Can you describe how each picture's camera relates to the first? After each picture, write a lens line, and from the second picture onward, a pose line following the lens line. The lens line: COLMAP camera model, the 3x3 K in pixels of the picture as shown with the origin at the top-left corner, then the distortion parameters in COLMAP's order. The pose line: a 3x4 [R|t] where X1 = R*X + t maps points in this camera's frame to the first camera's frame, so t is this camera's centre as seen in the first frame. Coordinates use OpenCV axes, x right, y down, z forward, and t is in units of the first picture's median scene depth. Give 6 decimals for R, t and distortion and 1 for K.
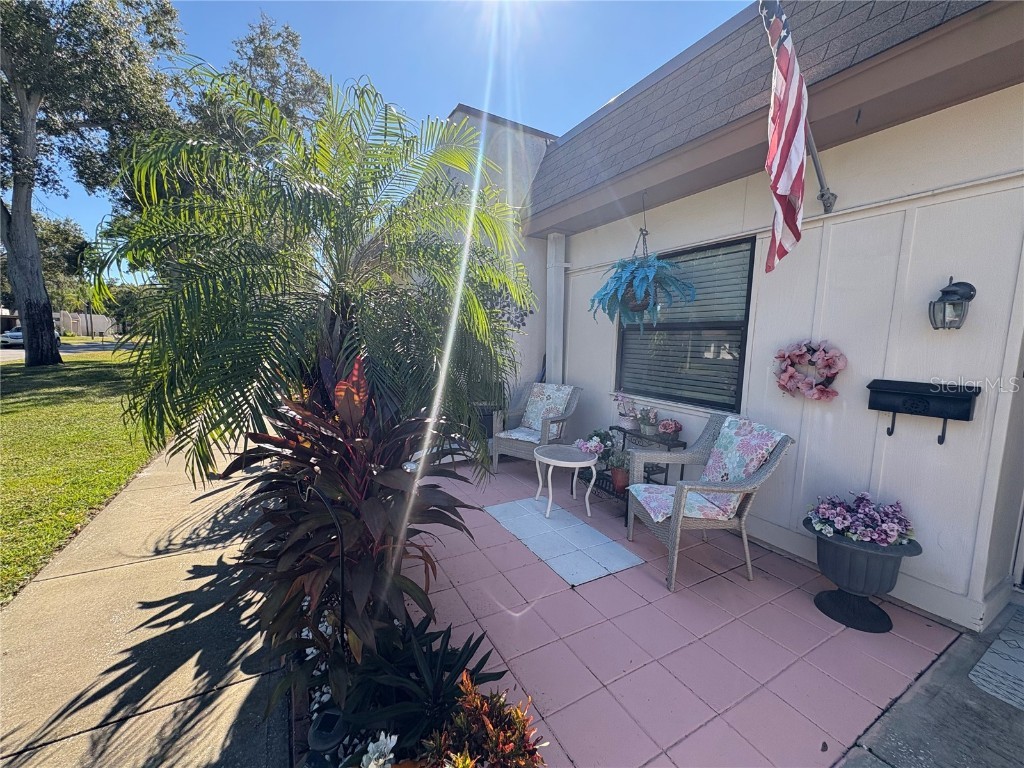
lens RADIAL K [[408.4, 0, 515.1], [0, 408.4, 382.0], [0, 0, 1]] dist [0.002419, 0.000080]
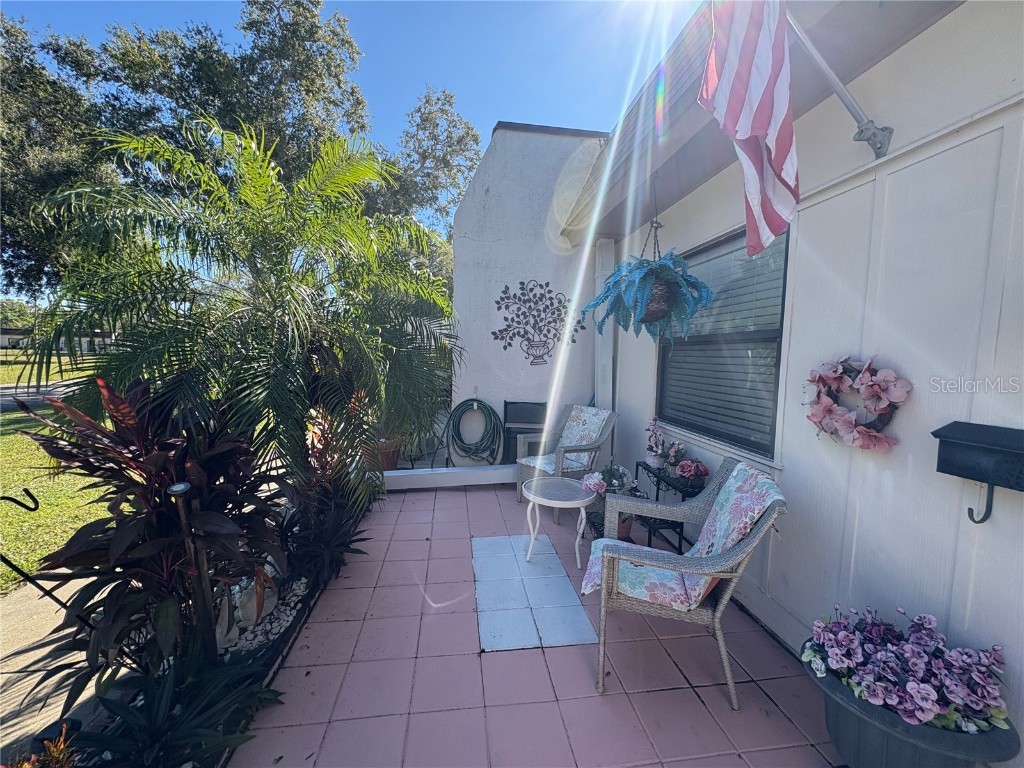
lens RADIAL K [[408.4, 0, 512.6], [0, 408.4, 383.8], [0, 0, 1]] dist [0.002419, 0.000080]
pose [[0.929711, 0.016559, -0.367917, 0.473549], [-0.031736, 0.998875, -0.035240, -0.018149], [0.366920, 0.044439, 0.929191, 0.209779]]
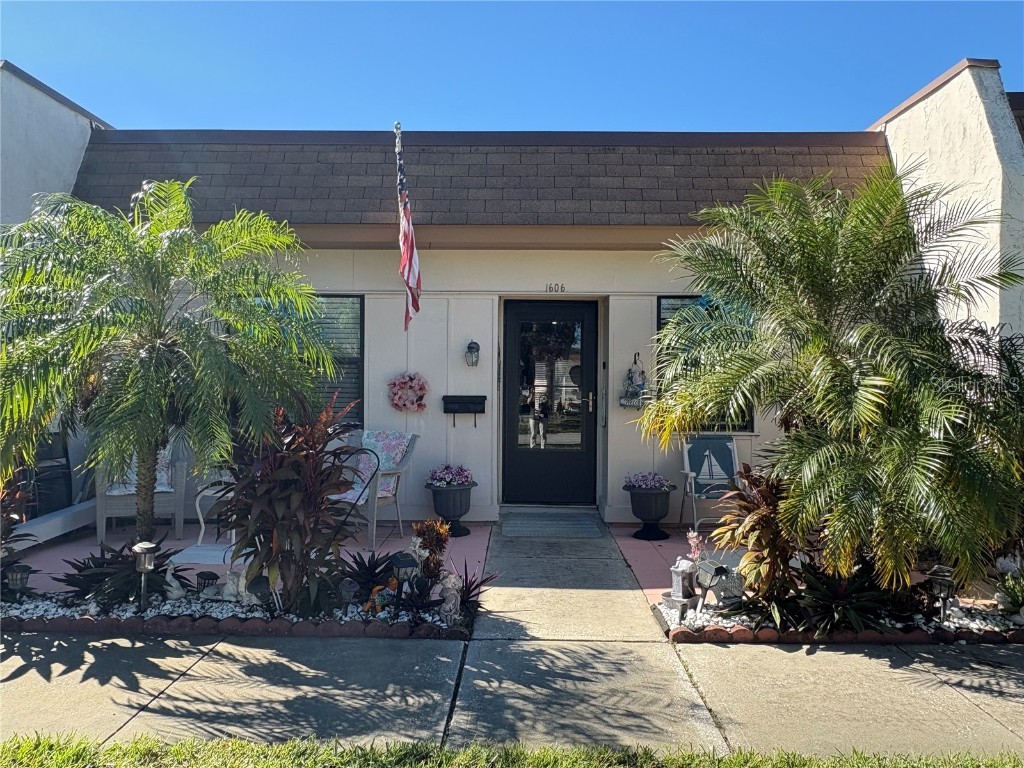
lens RADIAL K [[718.0, 0, 511.1], [0, 718.0, 383.0], [0, 0, 1]] dist [-0.000582, 0.000378]
pose [[0.501396, -0.026829, 0.864802, -1.409401], [0.095612, 0.995116, -0.024562, 0.038407], [-0.859919, 0.095001, 0.501512, -0.659747]]
